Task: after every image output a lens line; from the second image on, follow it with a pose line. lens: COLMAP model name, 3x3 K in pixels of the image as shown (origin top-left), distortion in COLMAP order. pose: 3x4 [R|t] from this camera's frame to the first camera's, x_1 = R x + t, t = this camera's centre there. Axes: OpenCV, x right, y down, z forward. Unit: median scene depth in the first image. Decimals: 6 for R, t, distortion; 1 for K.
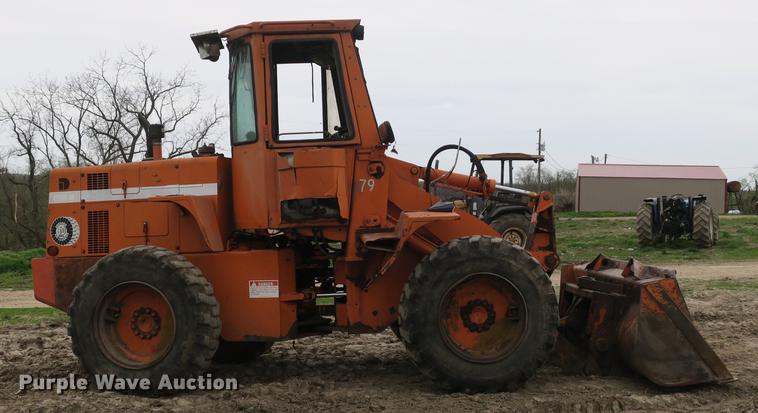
lens RADIAL K [[927.8, 0, 378.7], [0, 927.8, 230.2], [0, 0, 1]] dist [-0.000155, 0.000000]
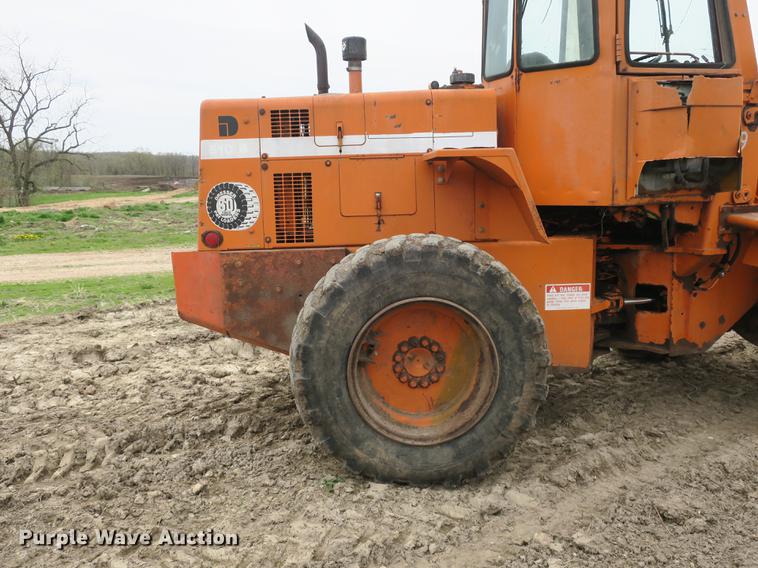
lens RADIAL K [[668.3, 0, 382.2], [0, 668.3, 282.4], [0, 0, 1]] dist [-0.009970, 0.004251]
pose [[0.966969, -0.024410, 0.253724, -0.384268], [-0.008790, 0.991619, 0.128899, -0.007149], [-0.254744, -0.126872, 0.958650, 0.597680]]
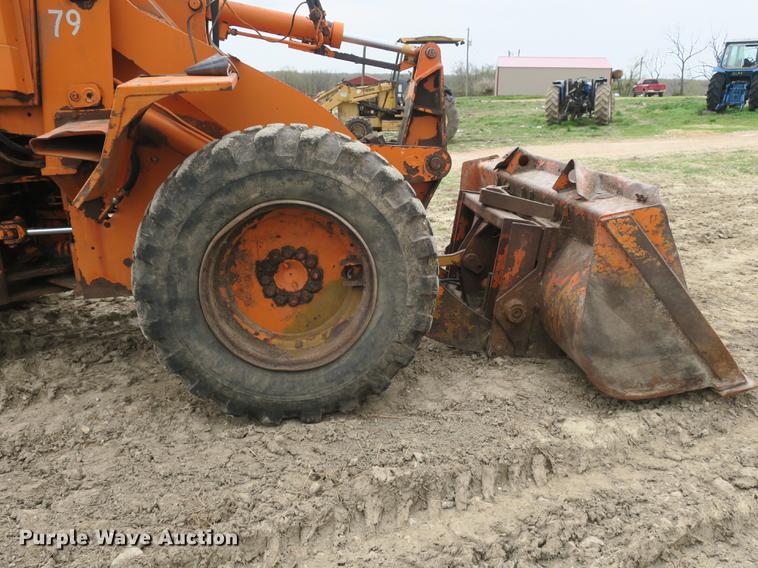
lens RADIAL K [[668.3, 0, 378.6], [0, 668.3, 280.4], [0, 0, 1]] dist [-0.009970, 0.004251]
pose [[0.999063, -0.018797, 0.038974, 0.140456], [0.008661, 0.969353, 0.245519, -0.000285], [-0.042395, -0.244951, 0.968608, 0.610954]]
